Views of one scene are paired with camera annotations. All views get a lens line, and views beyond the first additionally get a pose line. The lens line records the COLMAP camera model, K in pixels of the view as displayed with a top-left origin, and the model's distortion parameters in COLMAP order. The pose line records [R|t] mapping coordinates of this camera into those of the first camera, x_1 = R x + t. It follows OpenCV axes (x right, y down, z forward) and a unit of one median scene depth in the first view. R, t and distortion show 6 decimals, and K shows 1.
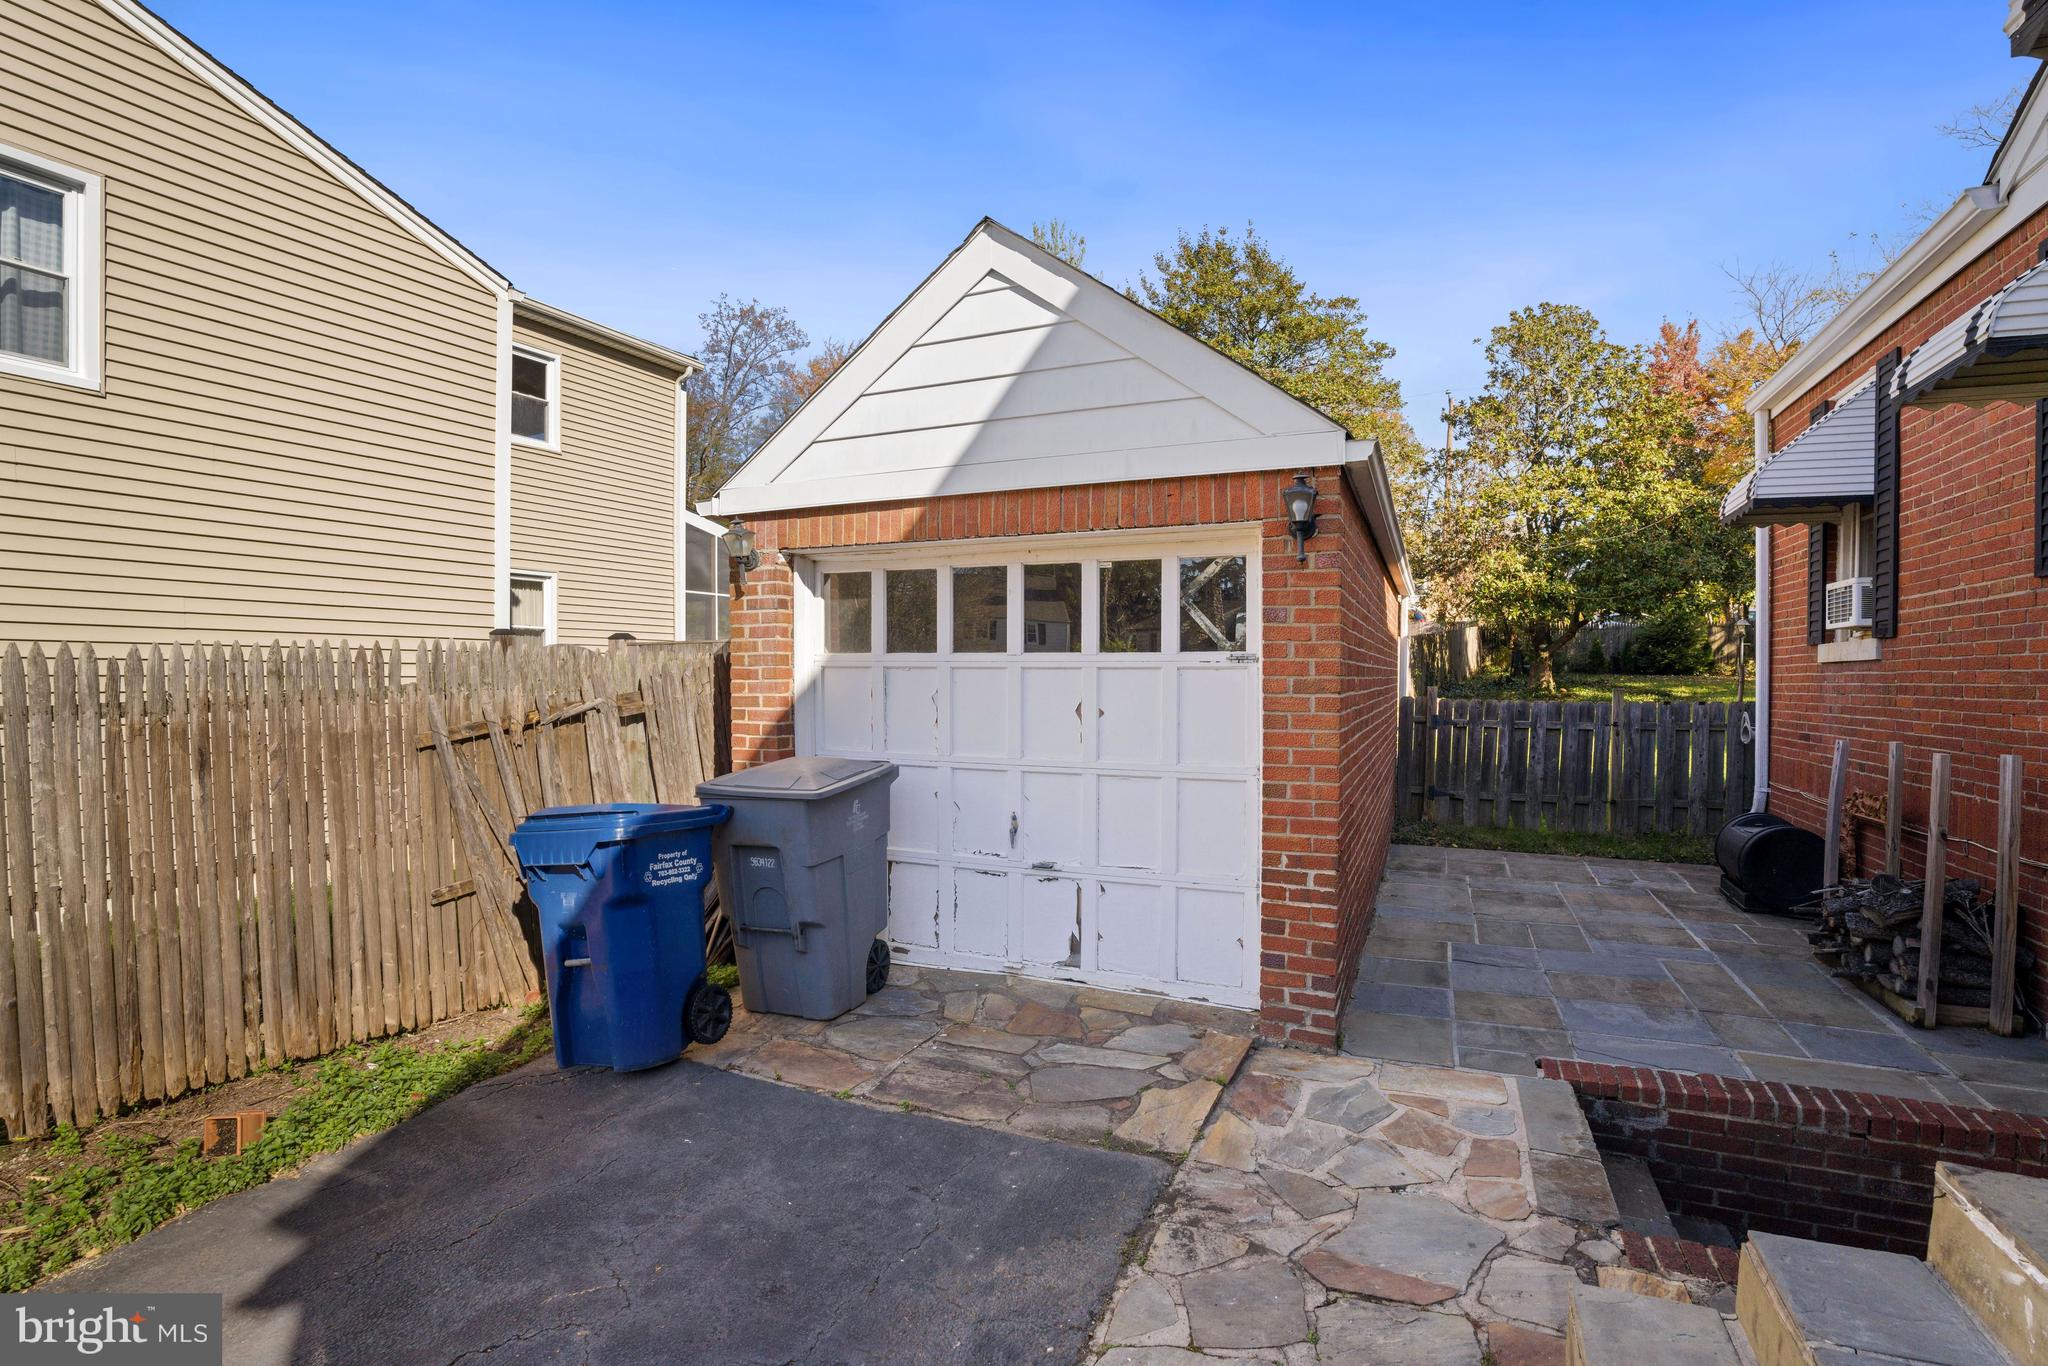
lens RADIAL K [[1010.6, 0, 1024.0], [0, 1010.6, 683.0], [0, 0, 1]] dist [-0.000136, -0.000009]
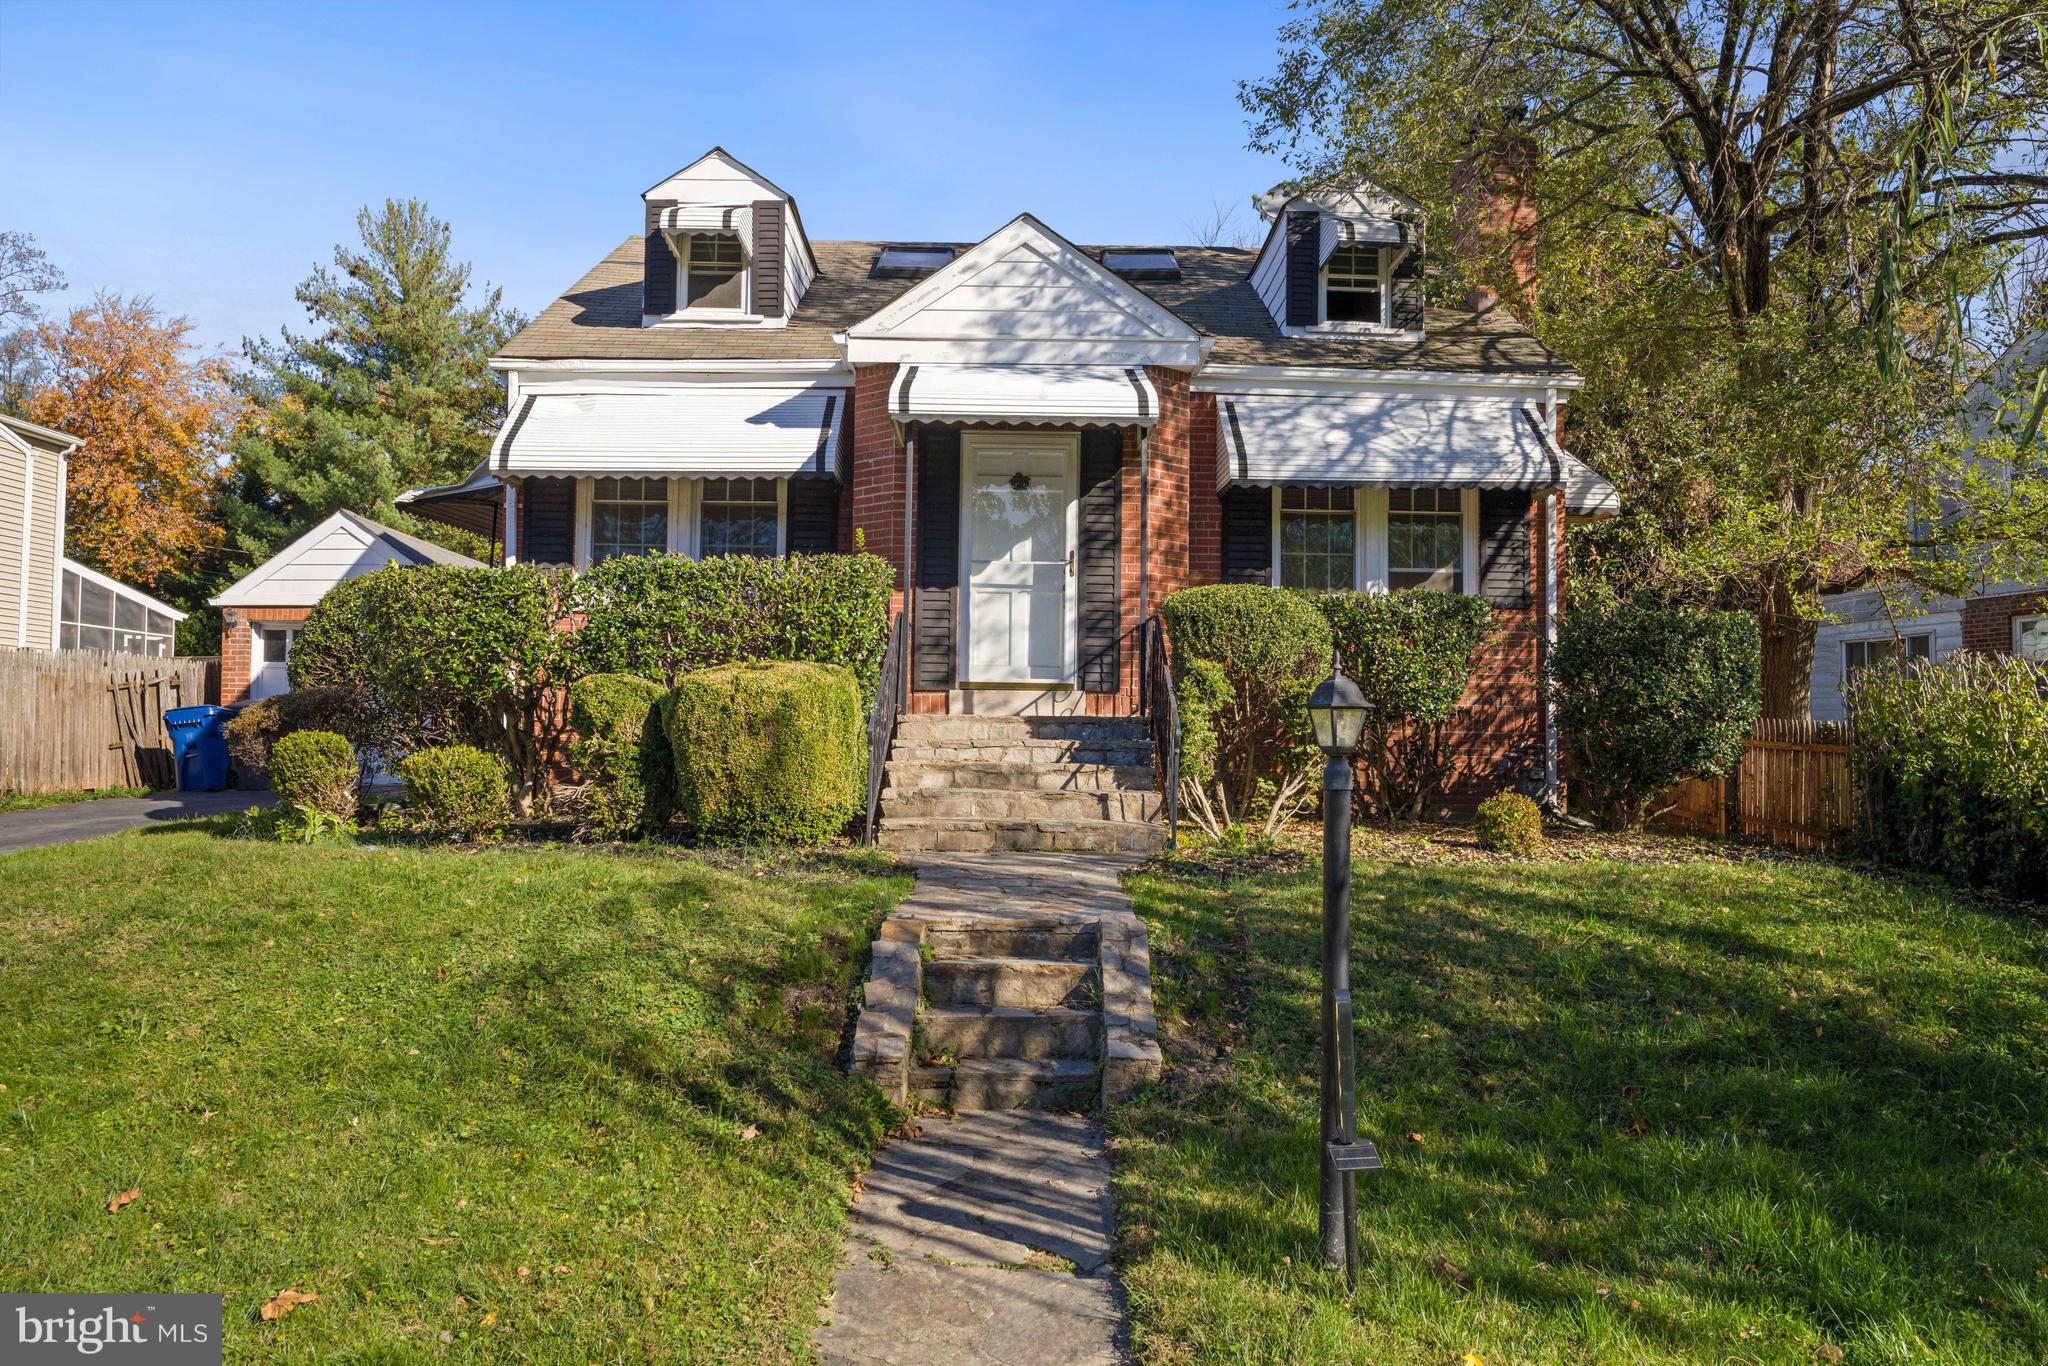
lens RADIAL K [[1556.9, 0, 1024.0], [0, 1556.9, 683.0], [0, 0, 1]] dist [-0.001402, -0.002128]
pose [[0.922065, 0.021457, 0.386439, 0.043271], [-0.000724, 0.998556, -0.053719, 0.220543], [-0.387034, 0.049252, 0.920749, -3.166617]]
